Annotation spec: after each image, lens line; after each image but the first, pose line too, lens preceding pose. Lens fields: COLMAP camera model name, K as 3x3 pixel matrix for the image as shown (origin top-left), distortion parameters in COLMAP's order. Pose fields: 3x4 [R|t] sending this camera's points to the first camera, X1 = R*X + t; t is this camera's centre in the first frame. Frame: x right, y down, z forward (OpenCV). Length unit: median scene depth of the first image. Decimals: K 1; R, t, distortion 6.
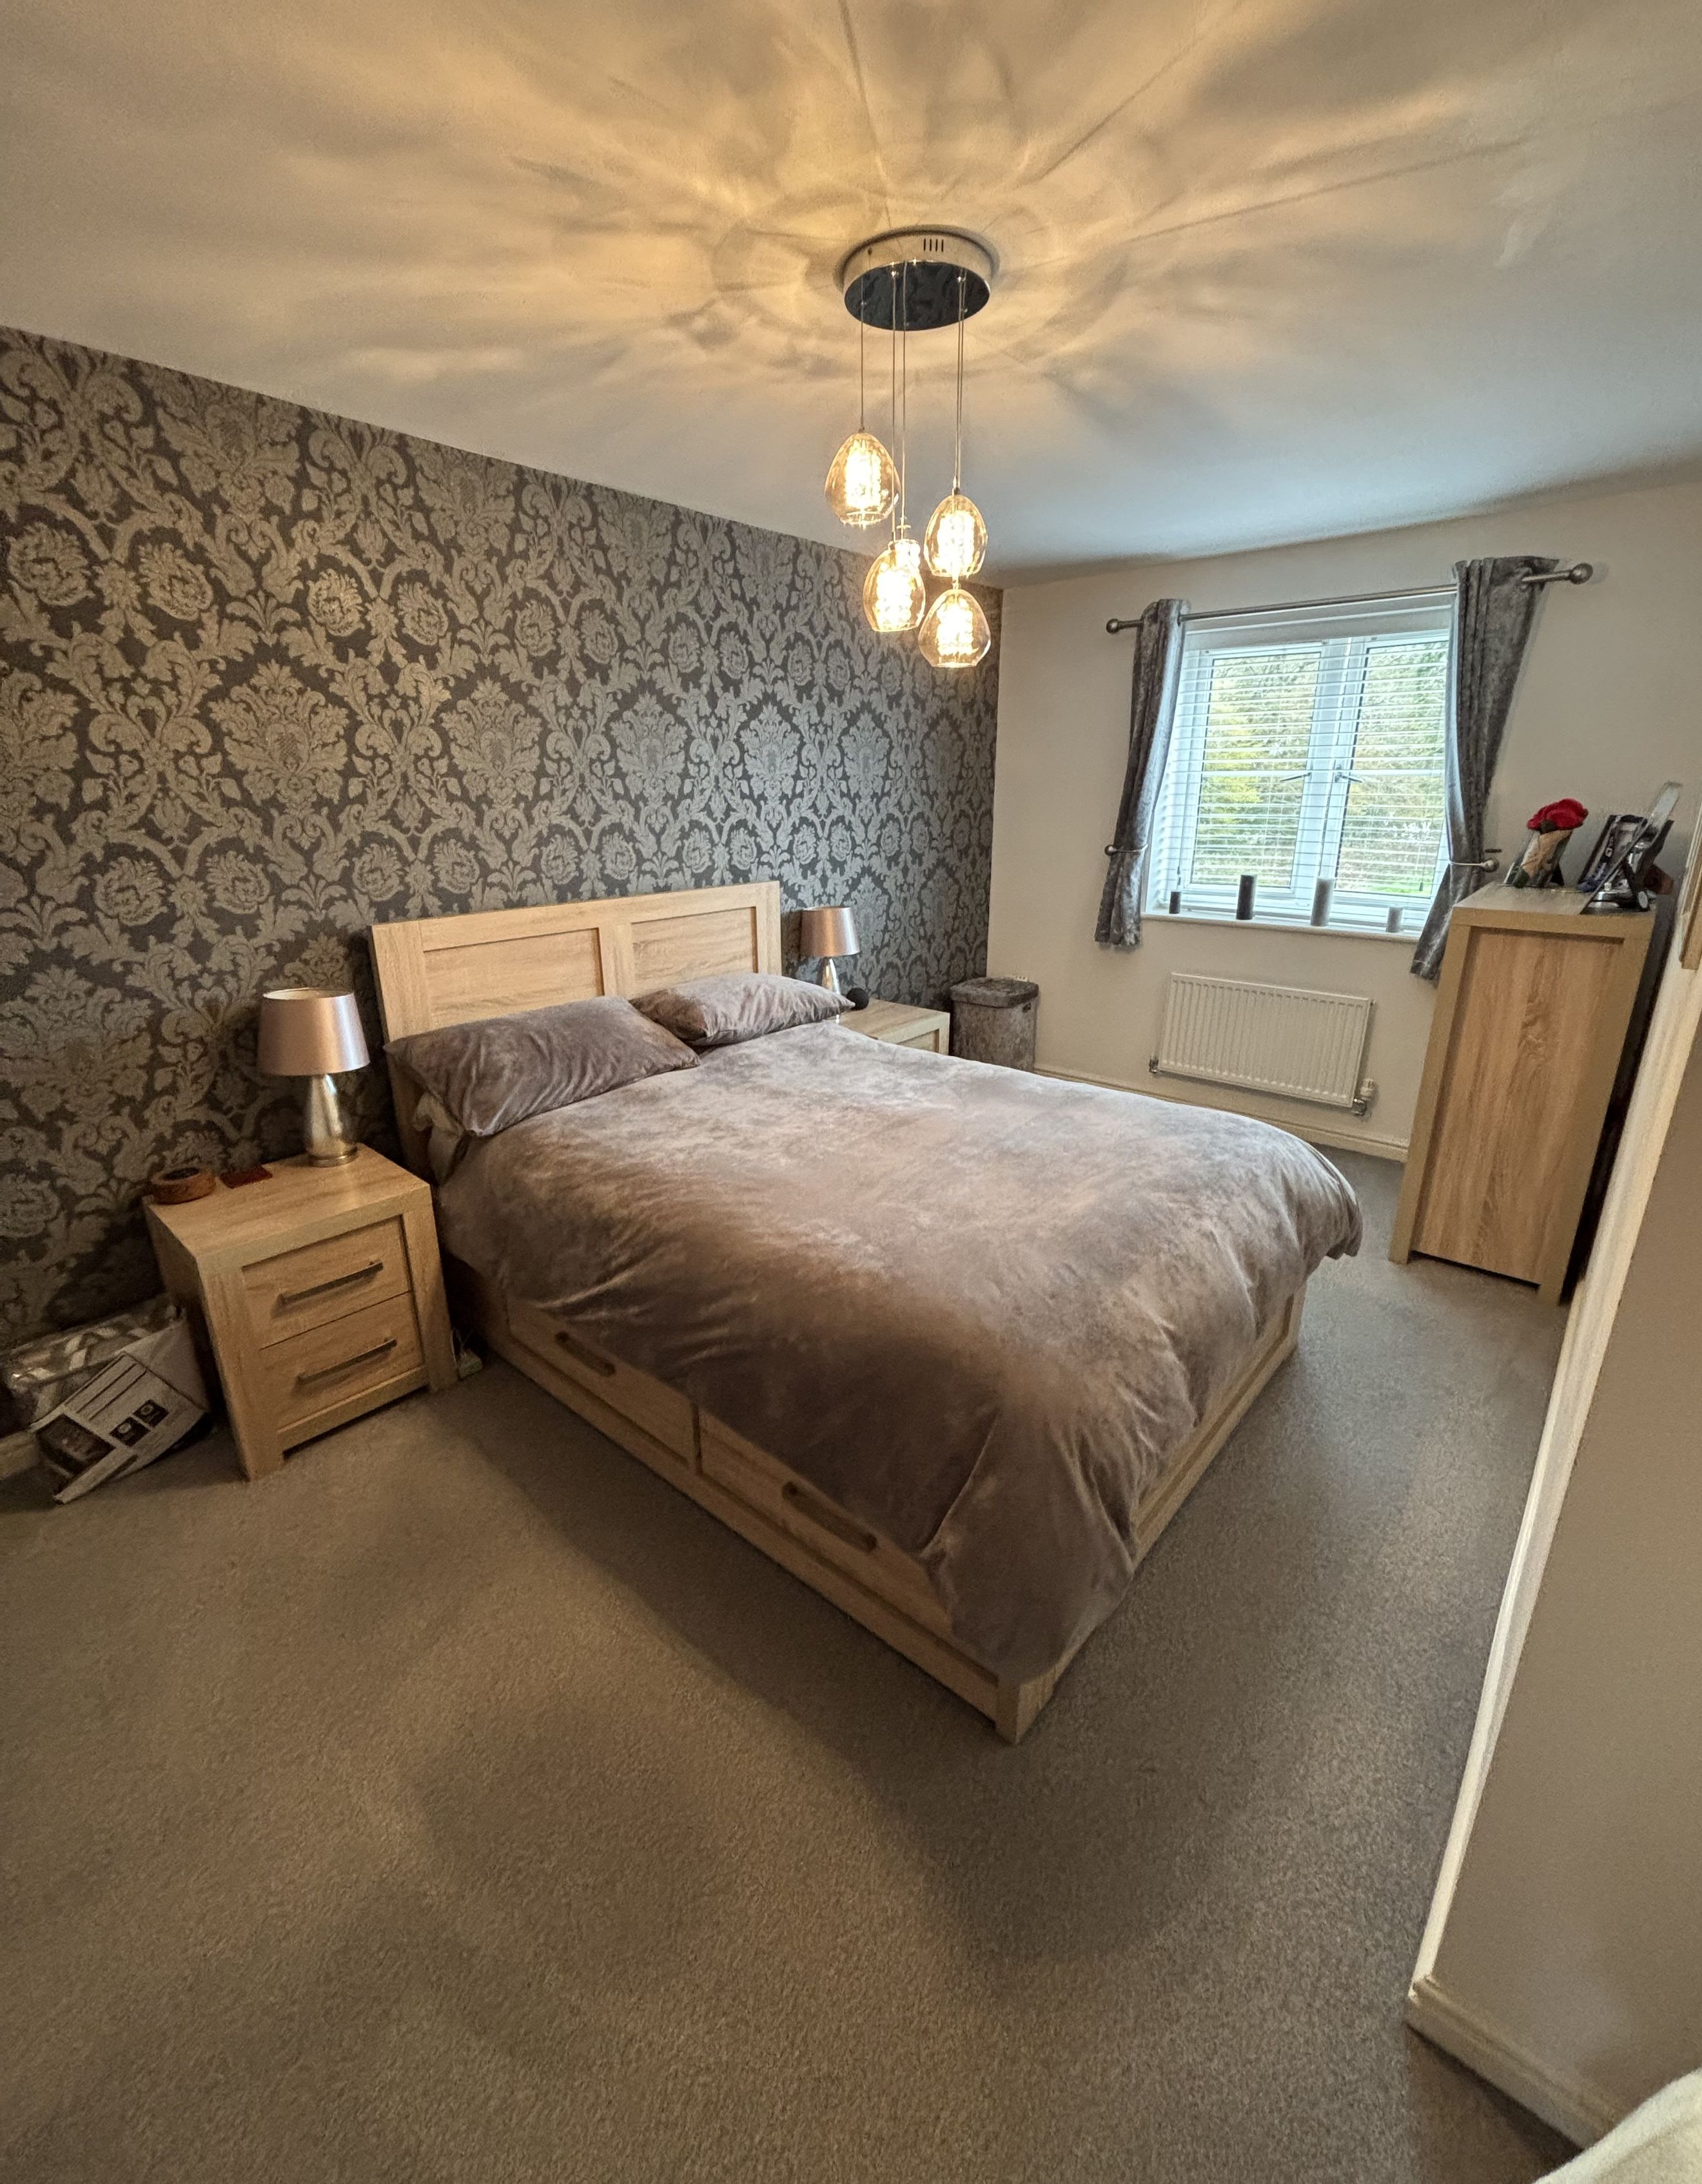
lens RADIAL K [[931.7, 0, 850.8], [0, 931.7, 1080.2], [0, 0, 1]] dist [-0.005430, -0.000456]
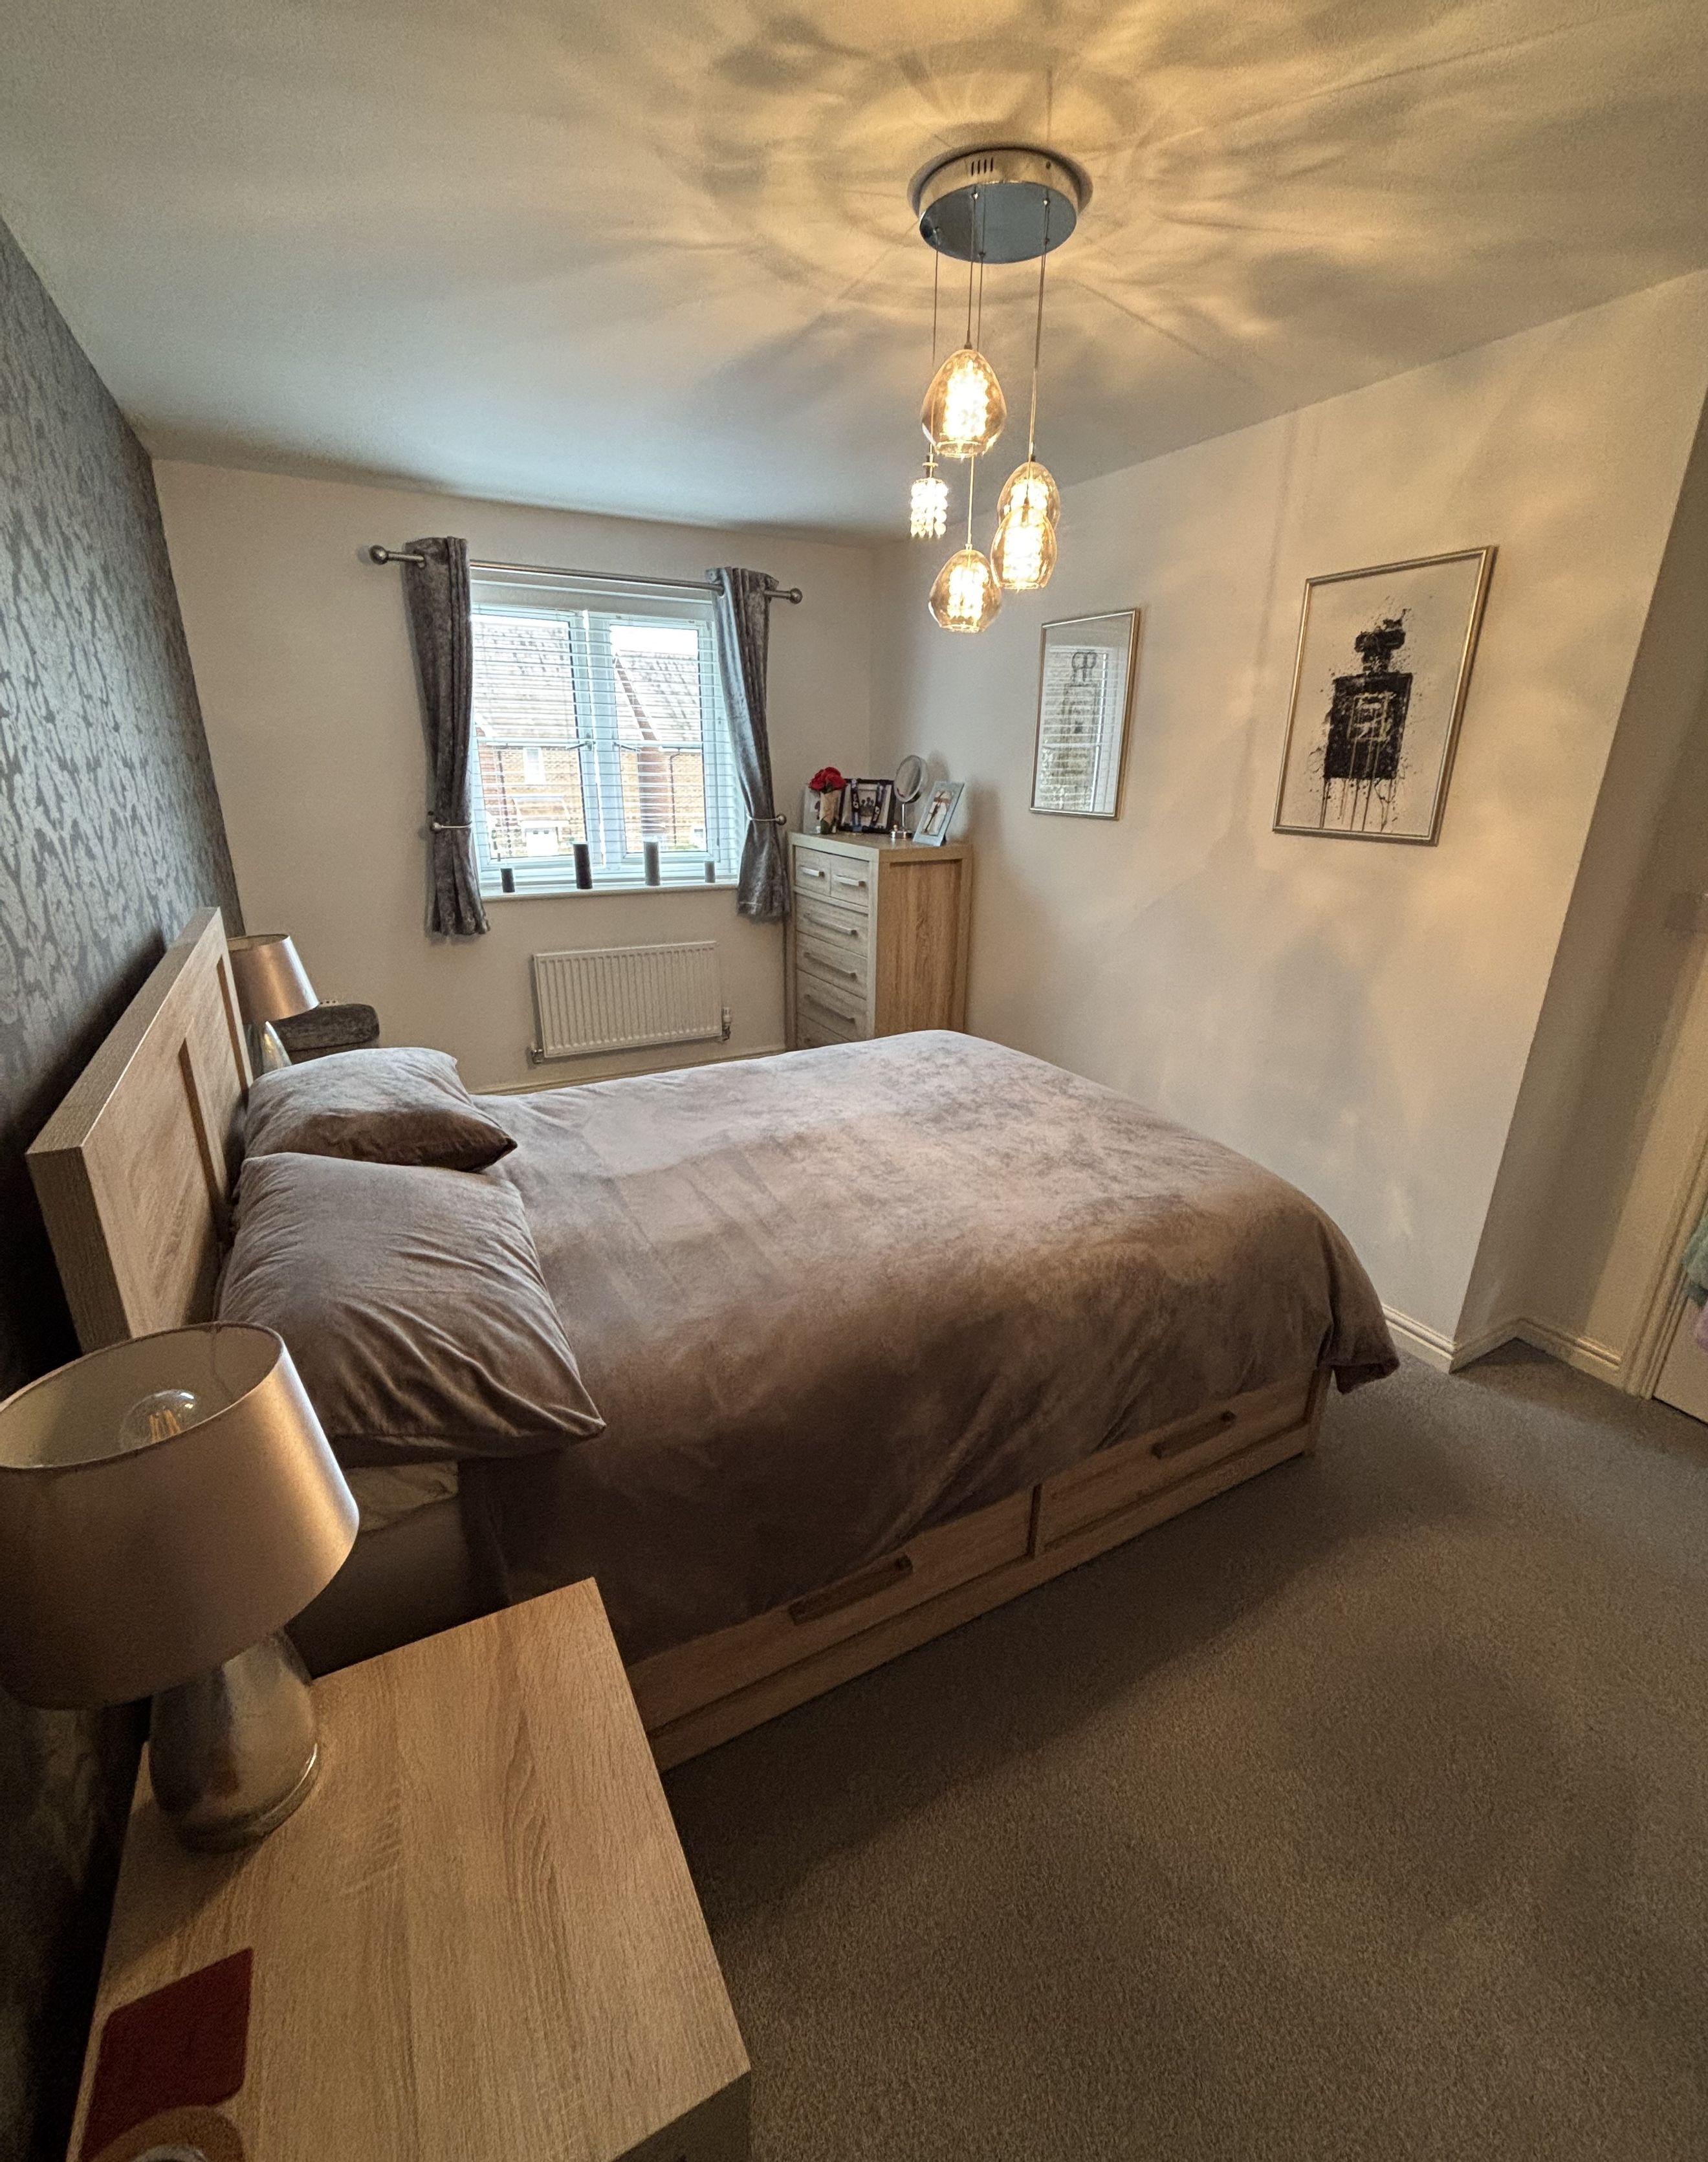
lens RADIAL K [[930.1, 0, 855.7], [0, 930.1, 1080.9], [0, 0, 1]] dist [-0.009793, -0.000194]
pose [[0.341745, -0.297290, 0.891532, -0.582557], [0.268226, 0.940043, 0.210649, -0.148236], [-0.900702, 0.167144, 0.400996, 0.496294]]
